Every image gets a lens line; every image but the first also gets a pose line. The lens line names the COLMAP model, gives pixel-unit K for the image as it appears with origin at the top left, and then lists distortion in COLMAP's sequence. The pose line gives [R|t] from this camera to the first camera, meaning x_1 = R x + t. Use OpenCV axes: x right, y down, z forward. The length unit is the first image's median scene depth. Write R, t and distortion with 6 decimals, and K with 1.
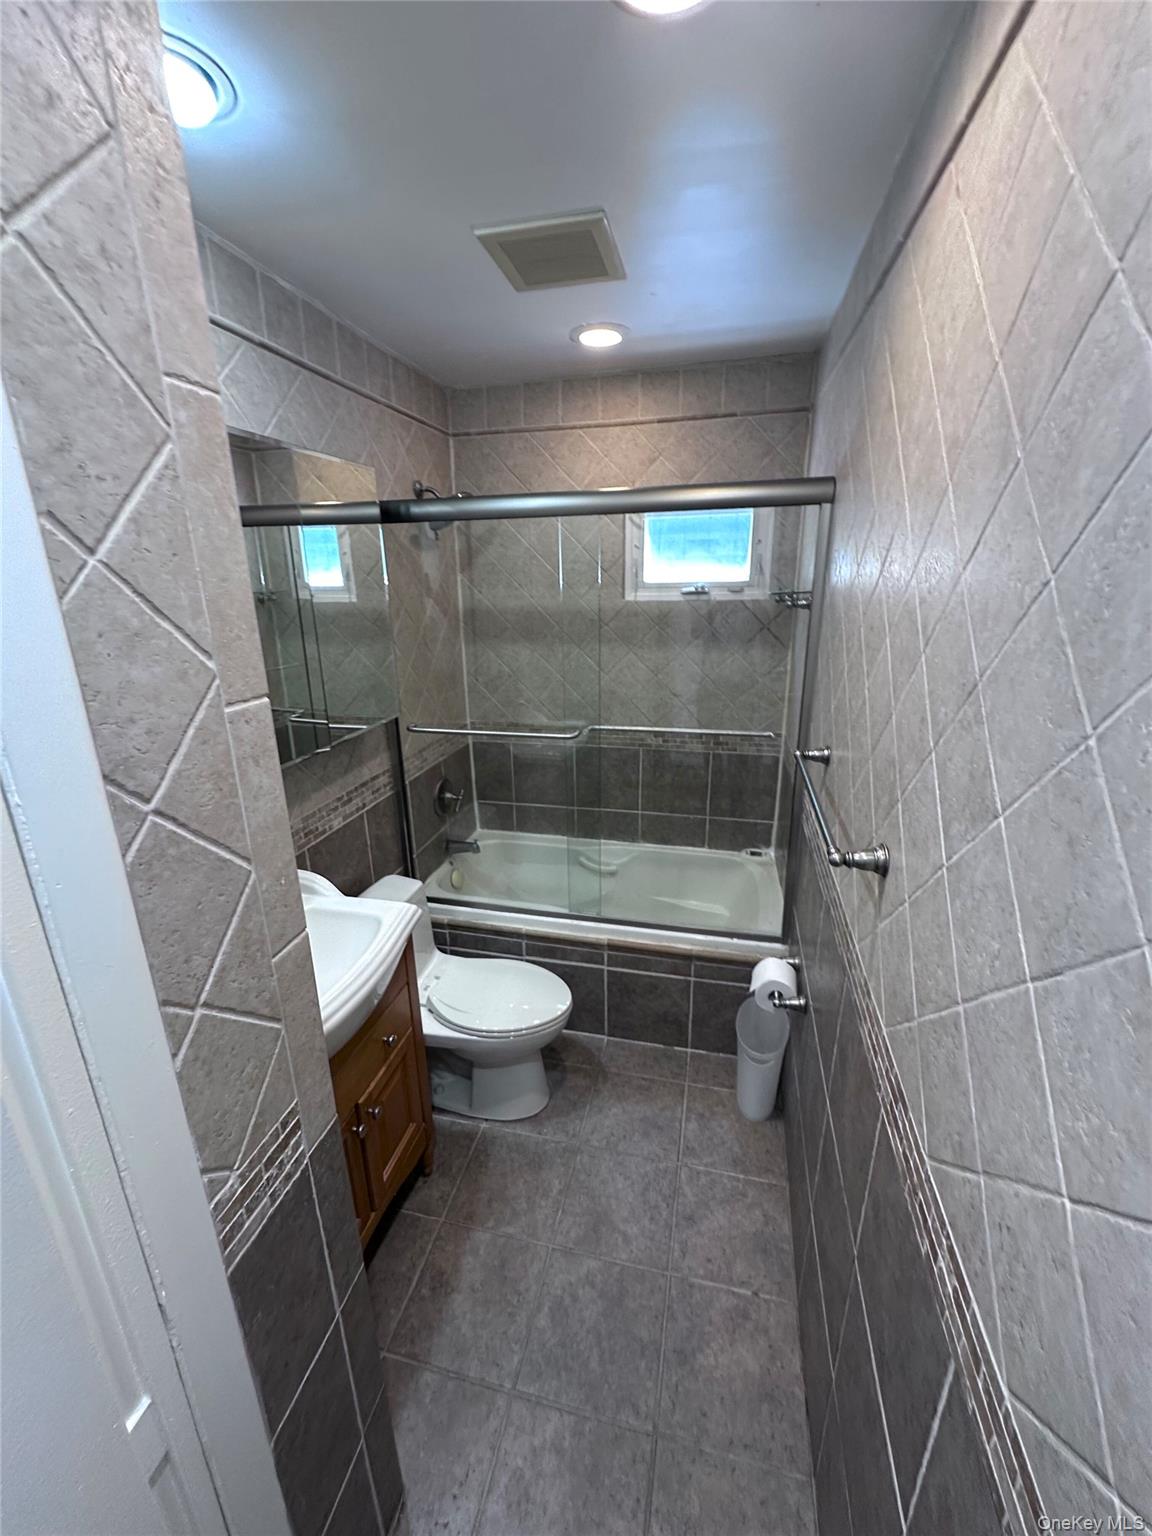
lens RADIAL K [[614.3, 0, 576.0], [0, 614.3, 768.5], [0, 0, 1]] dist [-0.002345, 0.000706]
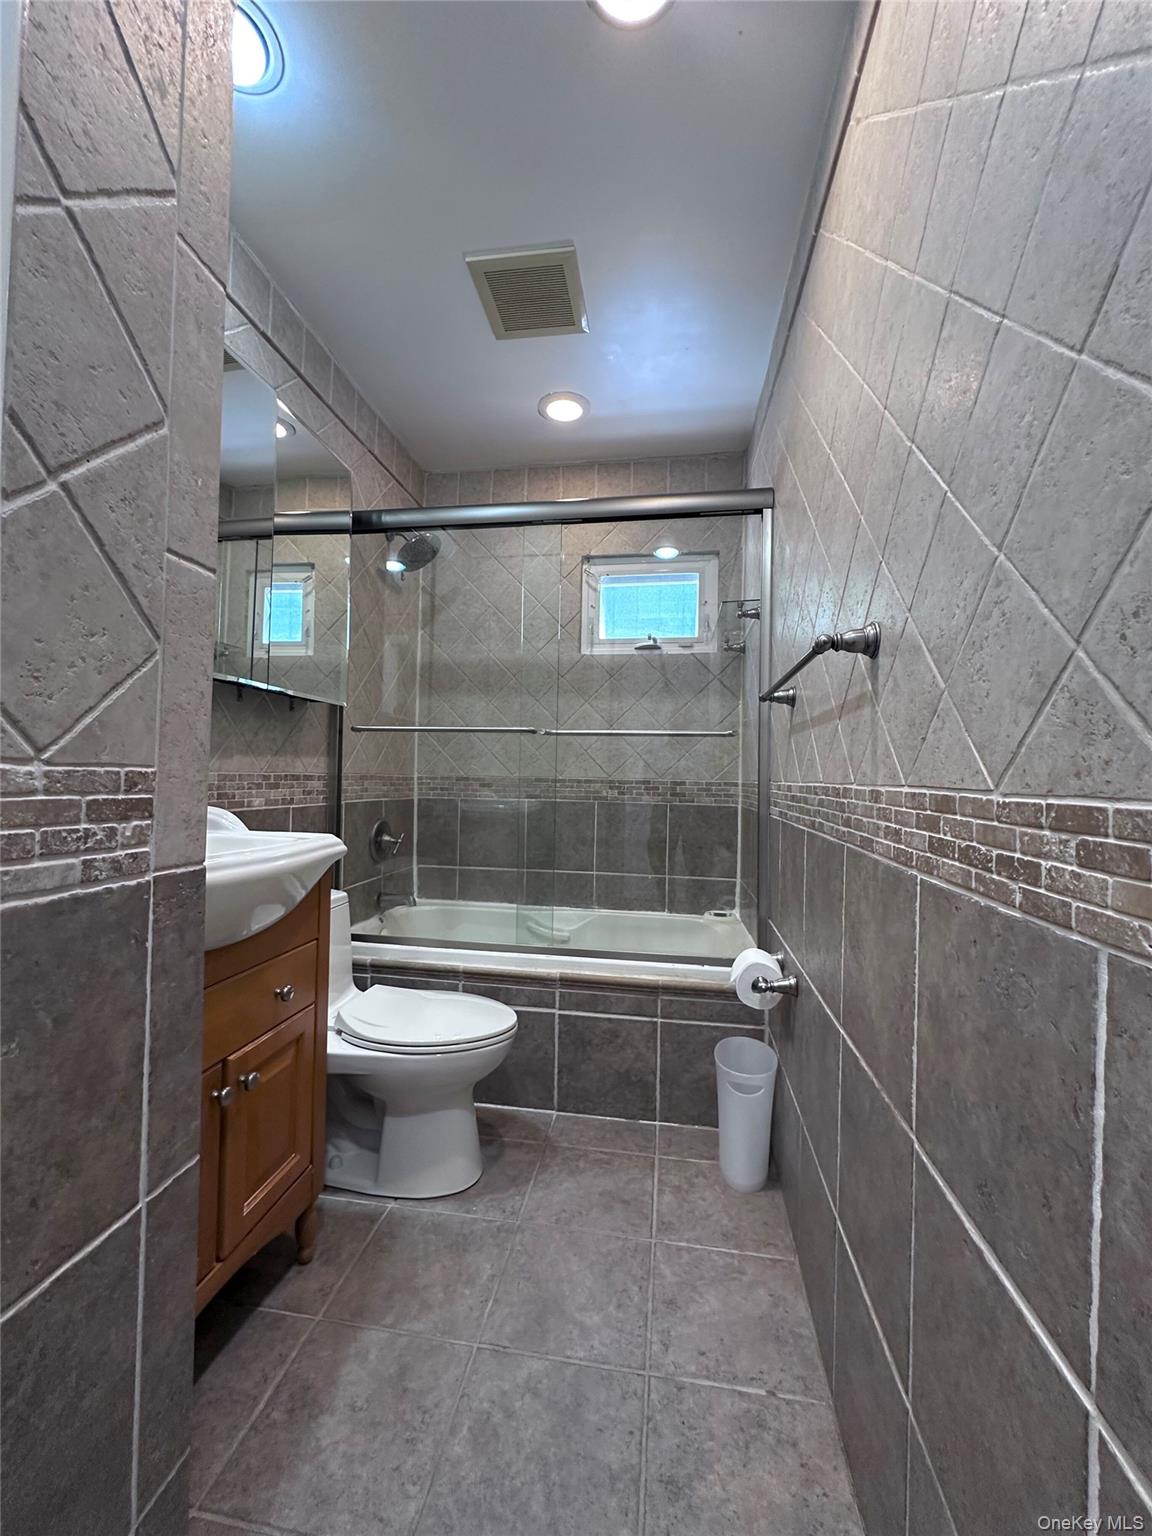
lens RADIAL K [[614.3, 0, 575.1], [0, 614.3, 766.0], [0, 0, 1]] dist [-0.002345, 0.000706]
pose [[0.996142, 0.037507, 0.079333, -0.007174], [-0.010488, 0.948461, -0.316719, 0.313290], [-0.087124, 0.314665, 0.945196, 0.110475]]
